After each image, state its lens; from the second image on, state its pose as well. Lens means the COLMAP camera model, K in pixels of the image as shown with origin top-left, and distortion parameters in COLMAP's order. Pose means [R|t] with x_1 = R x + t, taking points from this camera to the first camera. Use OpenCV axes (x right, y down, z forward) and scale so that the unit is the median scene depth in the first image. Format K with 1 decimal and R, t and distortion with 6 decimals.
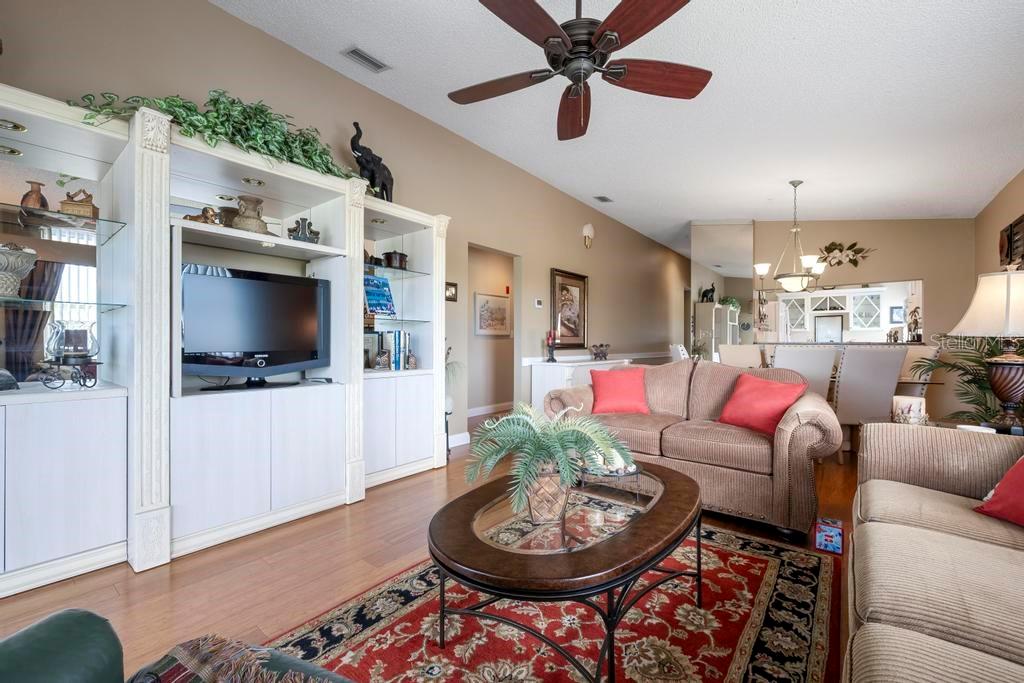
lens RADIAL K [[421.7, 0, 511.9], [0, 421.7, 345.2], [0, 0, 1]] dist [0.000106, -0.000159]
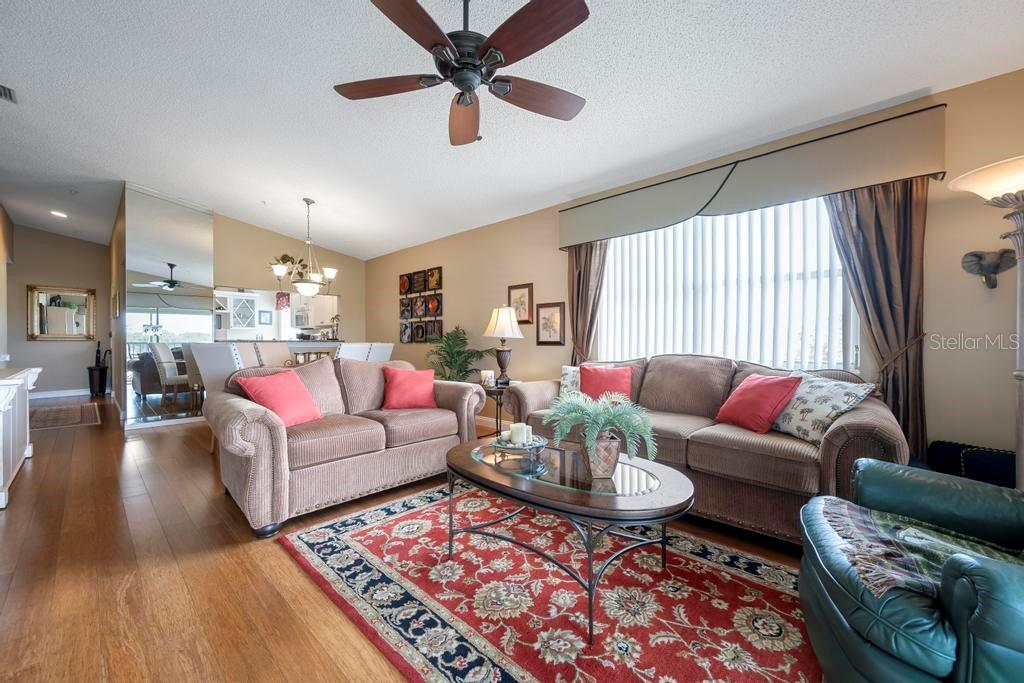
lens RADIAL K [[401.1, 0, 514.5], [0, 401.1, 342.3], [0, 0, 1]] dist [0.001007, -0.000580]
pose [[0.075988, -0.006376, 0.997088, -0.917173], [0.007811, 0.999953, 0.005799, -0.009484], [-0.997078, 0.007348, 0.076034, 0.894965]]
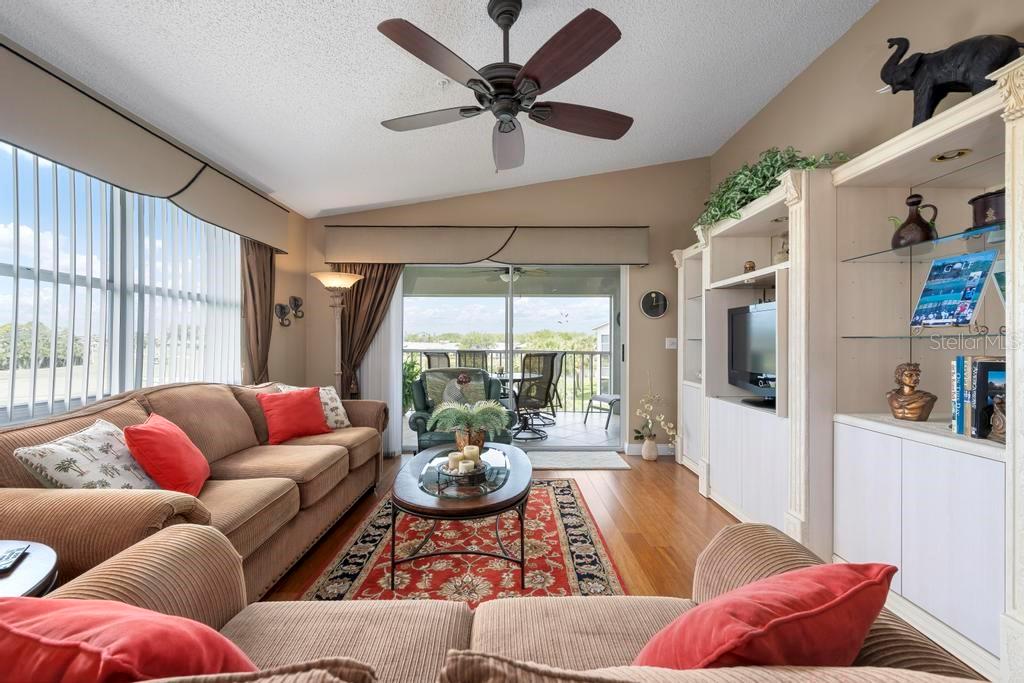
lens RADIAL K [[416.3, 0, 514.4], [0, 416.3, 341.3], [0, 0, 1]] dist [-0.000243, -0.000499]
pose [[-0.774500, -0.006428, -0.632541, 0.874456], [-0.008802, 0.999961, 0.000616, -0.092143], [0.632512, 0.006044, -0.774527, 2.005700]]
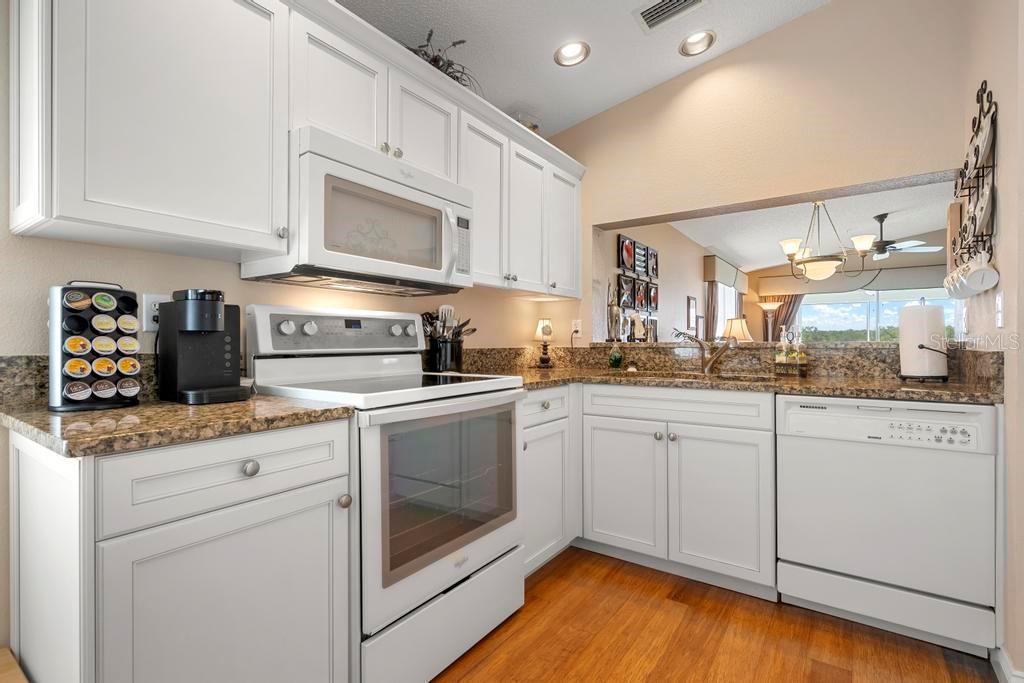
lens RADIAL K [[463.0, 0, 512.0], [0, 463.0, 341.5], [0, 0, 1]] dist [-0.009901, -0.000038]
pose [[-0.997899, -0.001951, -0.064767, 3.311723], [-0.002694, 0.999931, 0.011396, -0.074411], [0.064740, 0.011546, -0.997835, 4.487705]]
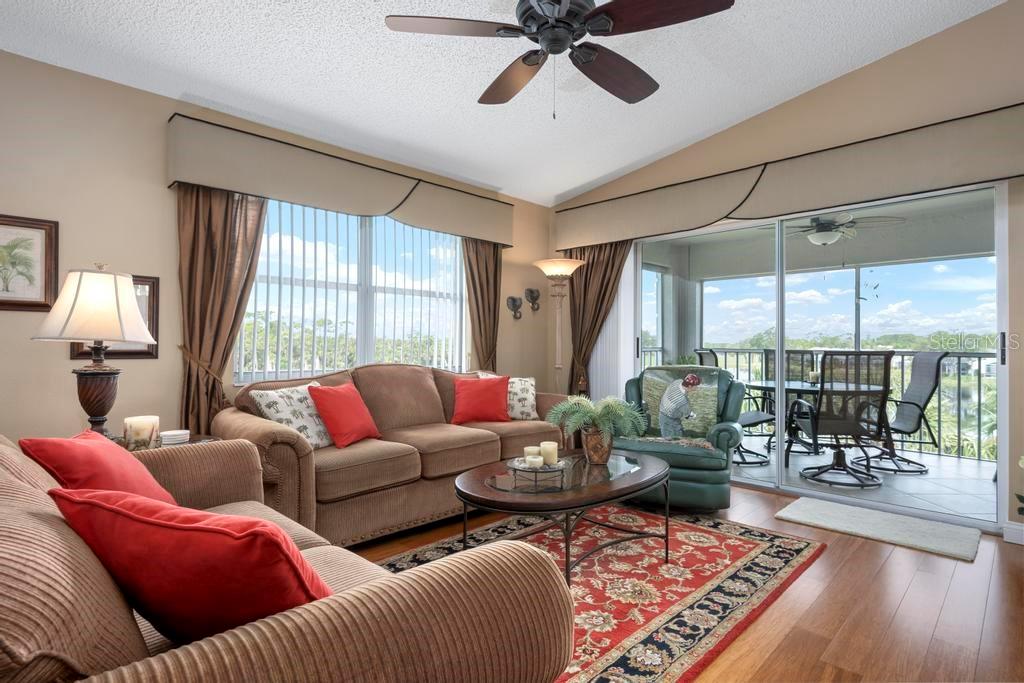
lens RADIAL K [[520.3, 0, 517.4], [0, 520.3, 339.3], [0, 0, 1]] dist [-0.002829, -0.000428]
pose [[-0.994978, -0.006721, 0.099871, 0.140857], [-0.007307, 0.999958, -0.005496, -0.033284], [-0.099830, -0.006198, -0.994985, 2.301562]]
